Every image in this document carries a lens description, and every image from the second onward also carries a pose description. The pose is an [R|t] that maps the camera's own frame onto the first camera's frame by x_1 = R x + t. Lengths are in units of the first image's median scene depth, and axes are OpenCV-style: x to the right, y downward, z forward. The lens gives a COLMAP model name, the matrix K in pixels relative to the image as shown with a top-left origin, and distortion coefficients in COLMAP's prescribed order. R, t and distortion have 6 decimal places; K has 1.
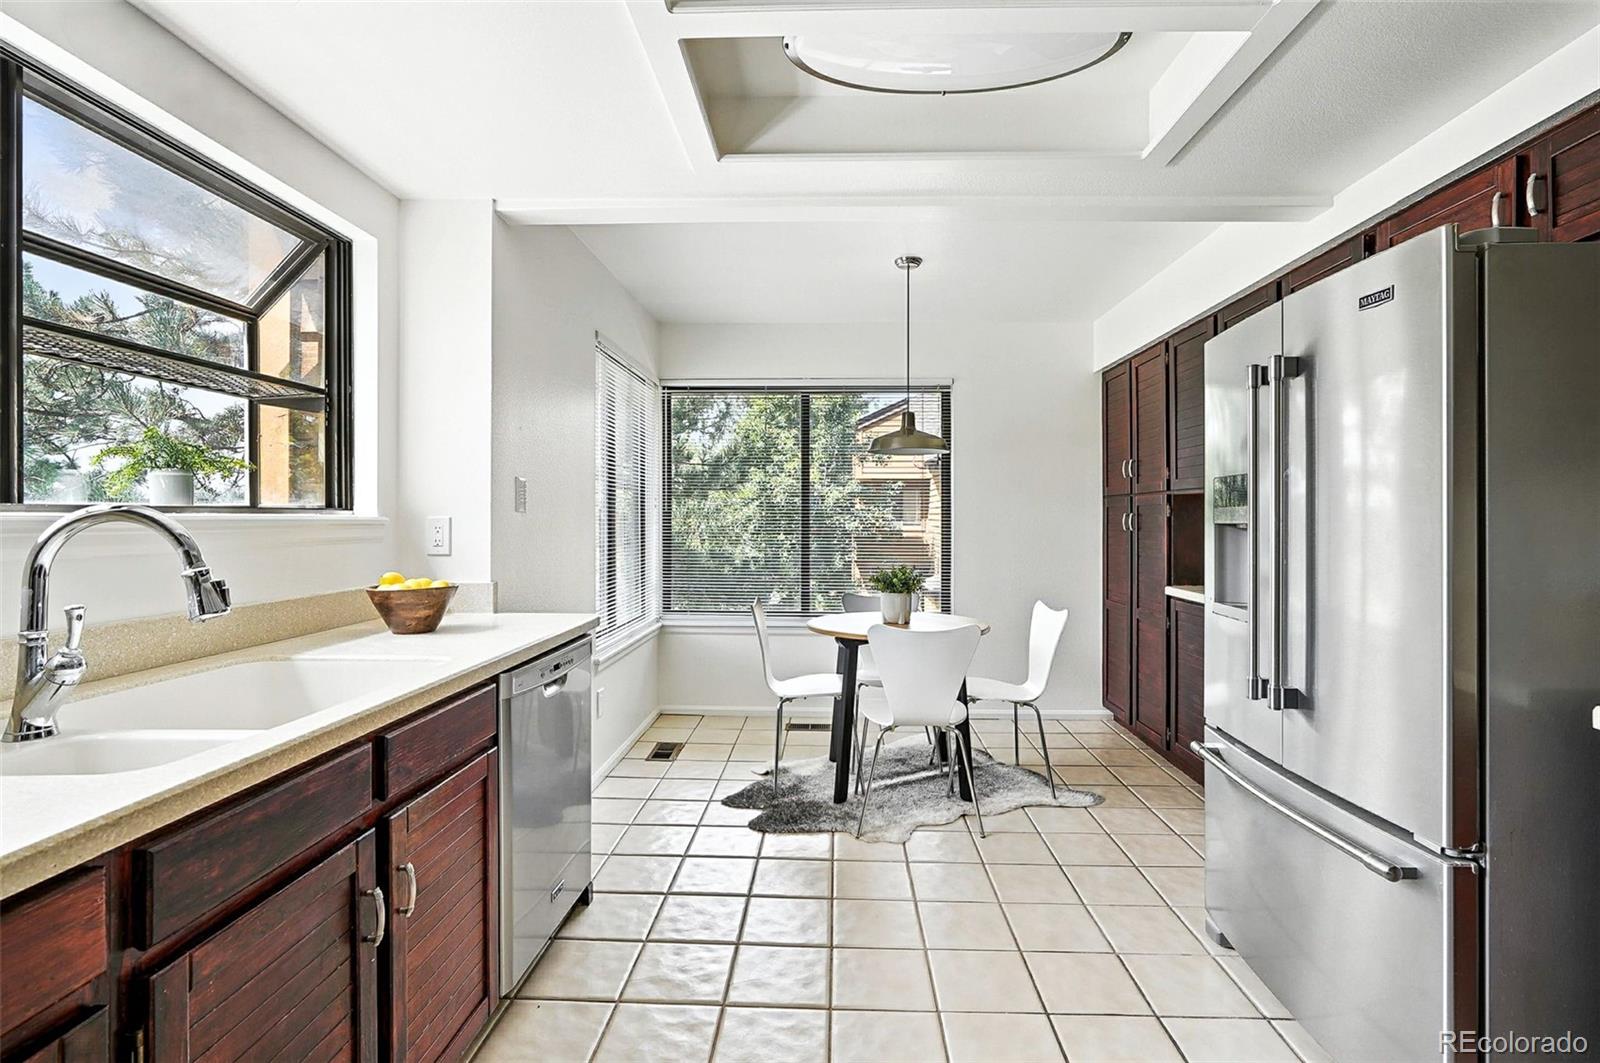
lens RADIAL K [[723.4, 0, 809.9], [0, 723.4, 507.7], [0, 0, 1]] dist [-0.000710, 0.002013]
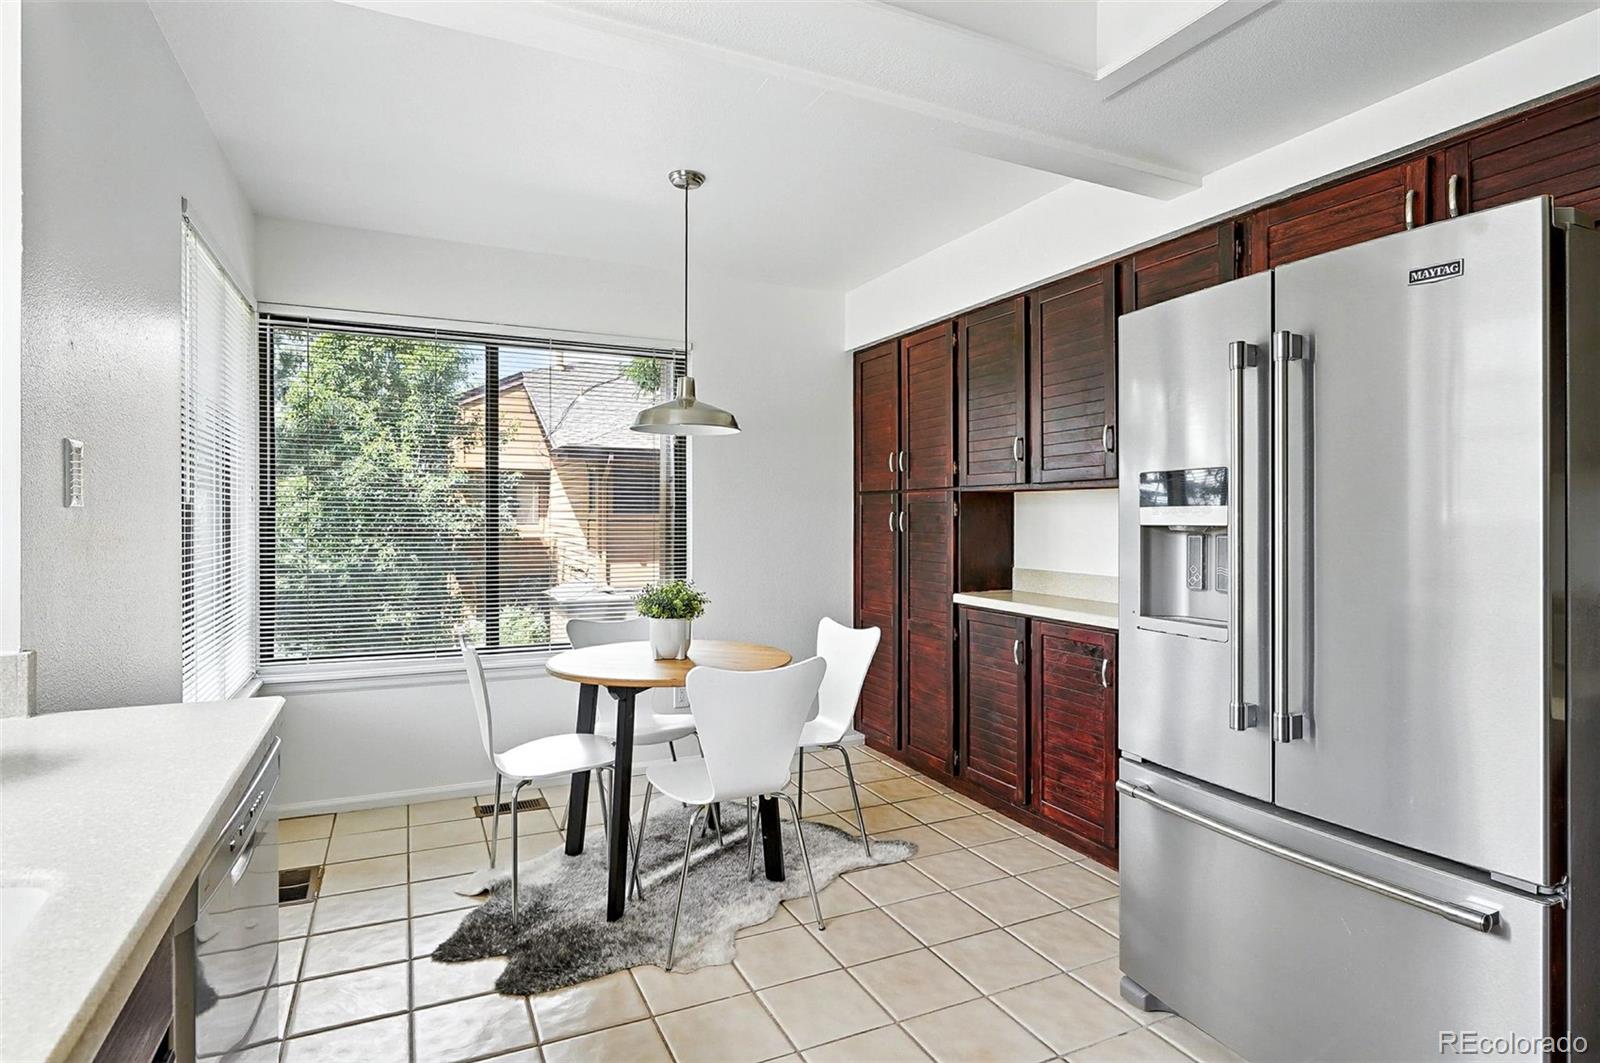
lens RADIAL K [[820.4, 0, 785.3], [0, 820.4, 507.1], [0, 0, 1]] dist [-0.002540, 0.000998]
pose [[0.894031, 0.005565, 0.447970, -0.177999], [-0.007186, 0.999972, 0.001918, 0.001105], [-0.447947, -0.004933, 0.894046, 0.215163]]
